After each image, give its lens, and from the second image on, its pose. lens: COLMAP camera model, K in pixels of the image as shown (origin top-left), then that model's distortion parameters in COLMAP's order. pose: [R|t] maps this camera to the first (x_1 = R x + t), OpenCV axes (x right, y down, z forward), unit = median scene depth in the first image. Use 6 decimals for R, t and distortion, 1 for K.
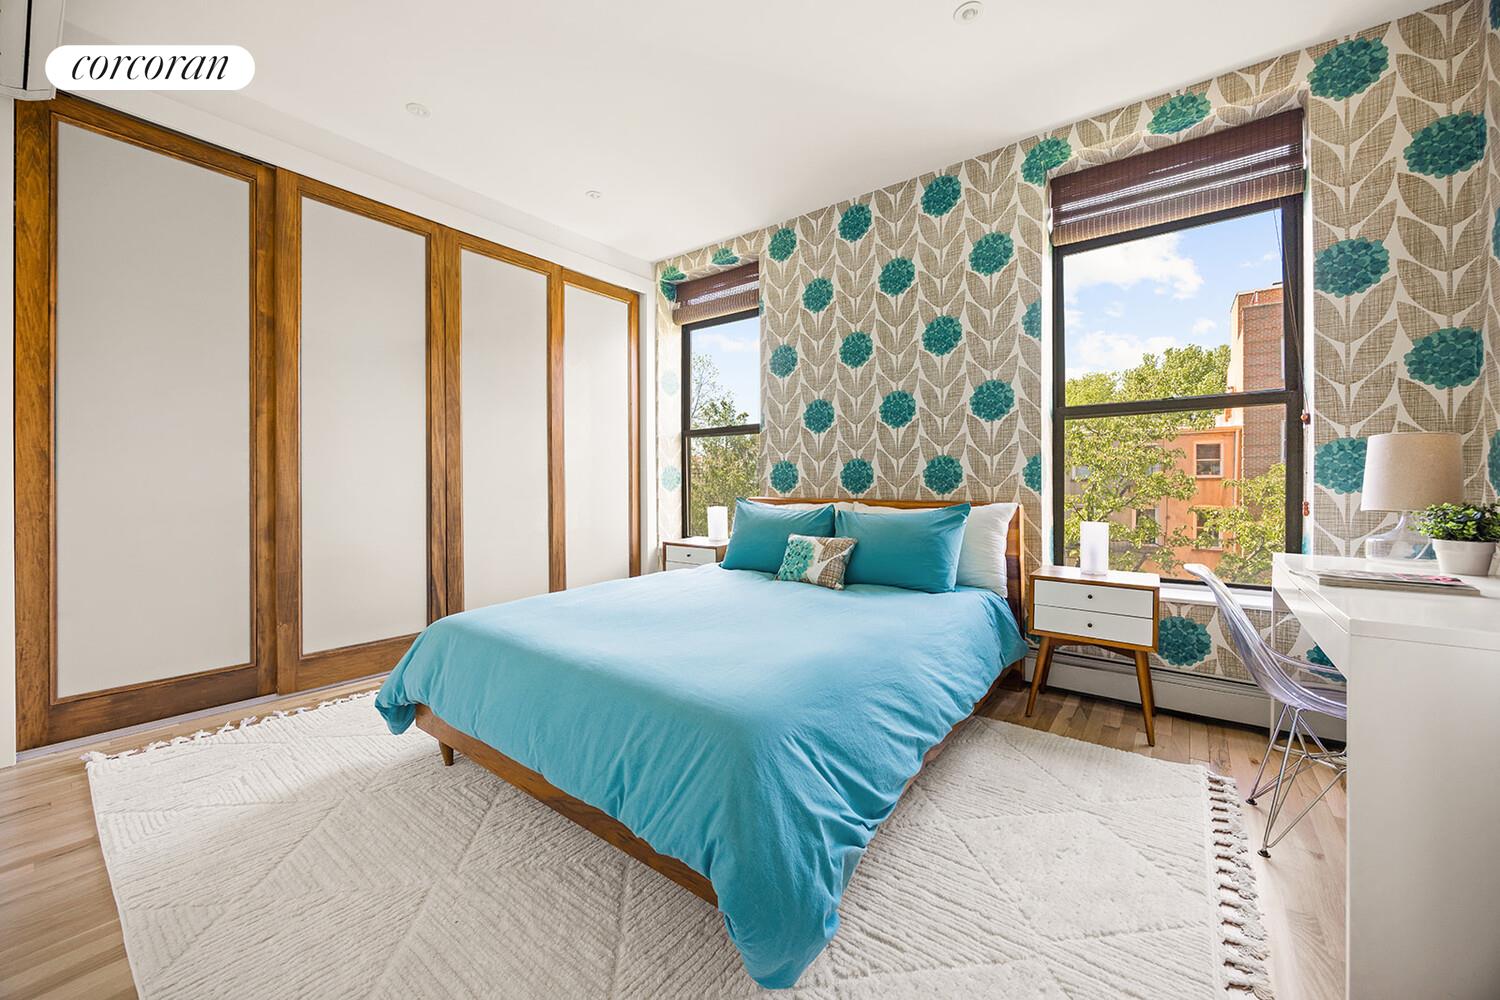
lens RADIAL K [[591.3, 0, 748.4], [0, 591.3, 489.9], [0, 0, 1]] dist [-0.001537, -0.000931]
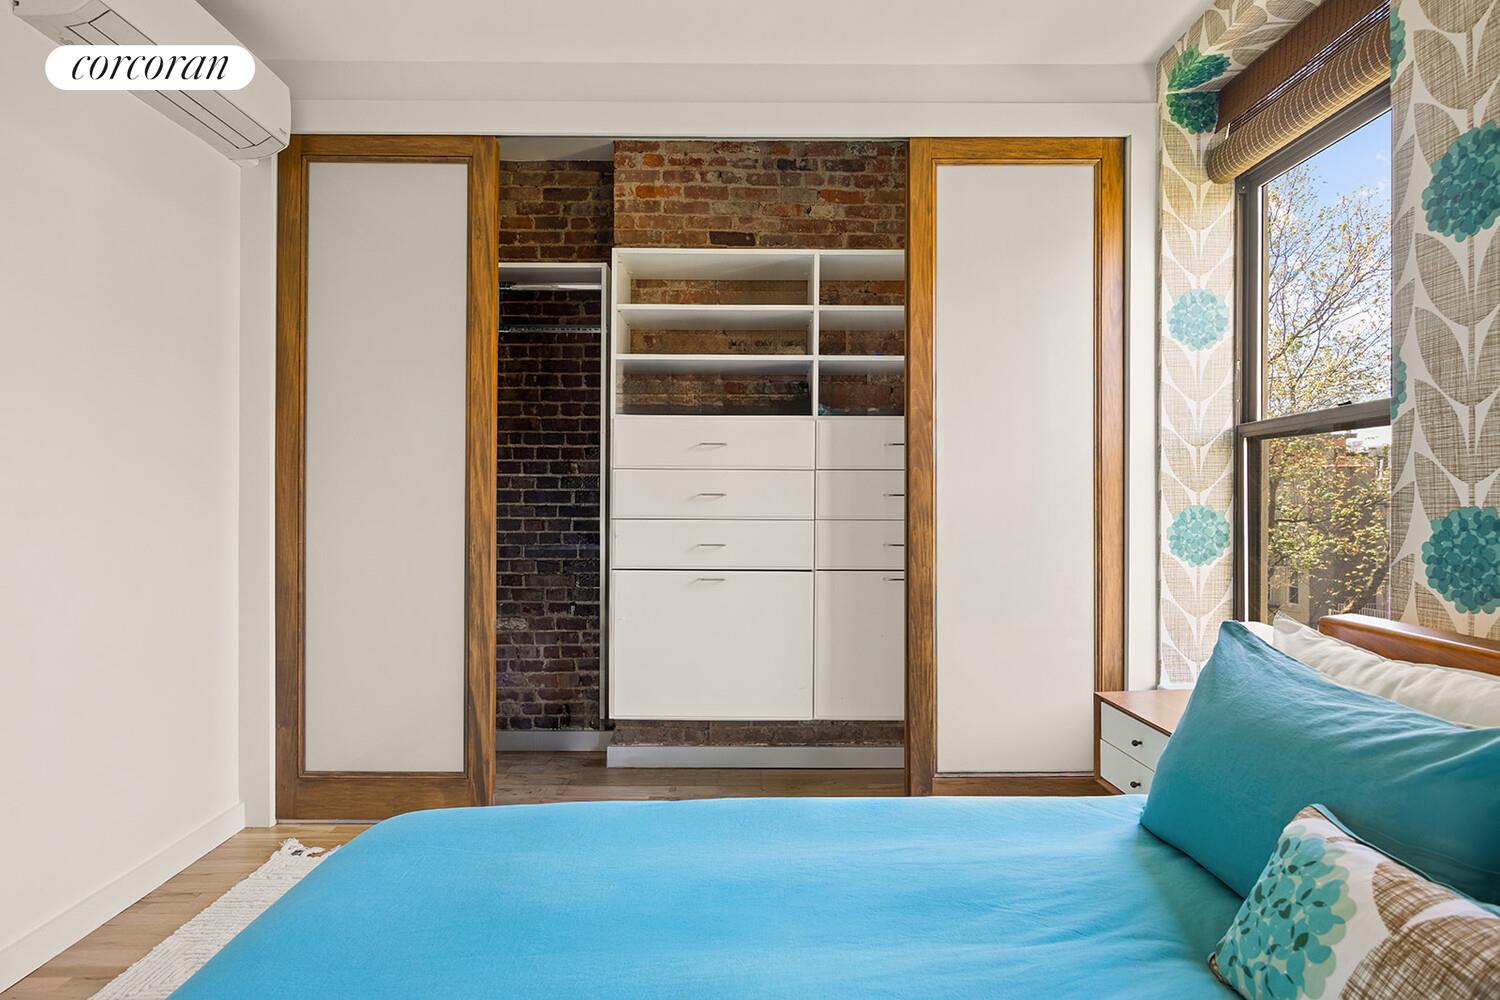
lens RADIAL K [[782.4, 0, 745.6], [0, 782.4, 503.8], [0, 0, 1]] dist [-0.002770, 0.000350]
pose [[0.597818, 0.004359, -0.801620, 0.203464], [-0.005081, 0.999986, 0.001649, -0.063529], [0.801615, 0.003087, 0.597832, 0.579074]]
